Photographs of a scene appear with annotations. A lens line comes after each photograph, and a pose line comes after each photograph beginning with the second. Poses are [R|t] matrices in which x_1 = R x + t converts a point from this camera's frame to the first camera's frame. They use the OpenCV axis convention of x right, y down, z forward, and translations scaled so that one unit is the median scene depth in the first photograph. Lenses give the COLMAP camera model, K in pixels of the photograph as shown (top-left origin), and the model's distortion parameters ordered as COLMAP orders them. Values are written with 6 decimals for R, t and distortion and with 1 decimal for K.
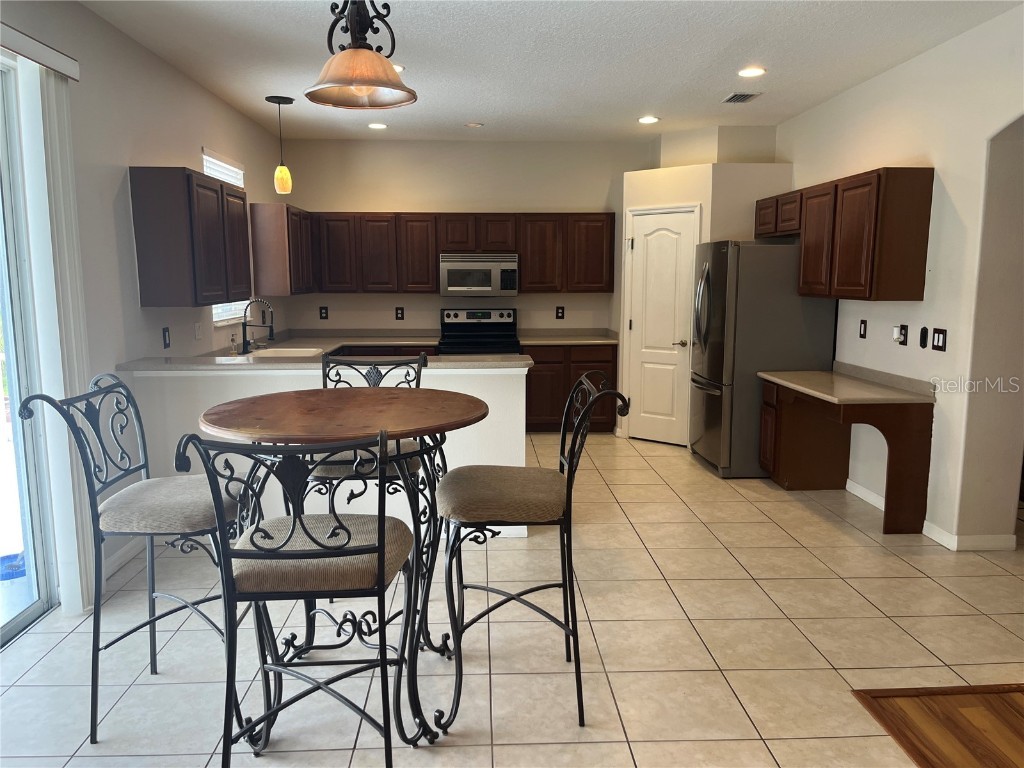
lens RADIAL K [[778.8, 0, 509.5], [0, 778.8, 387.6], [0, 0, 1]] dist [0.047184, -0.056809]
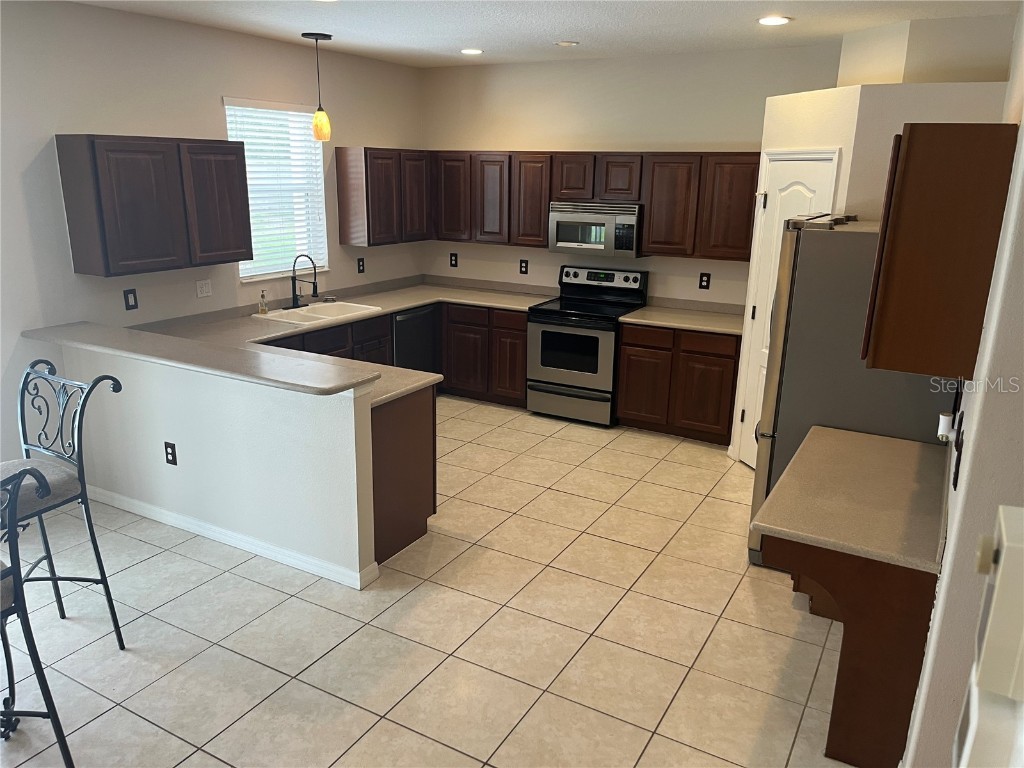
lens RADIAL K [[778.8, 0, 510.7], [0, 778.8, 382.5], [0, 0, 1]] dist [0.047184, -0.056809]
pose [[0.846685, 0.155694, -0.508806, 0.333917], [-0.093718, 0.984920, 0.145432, -0.097691], [0.523776, -0.075450, 0.848508, 0.244905]]
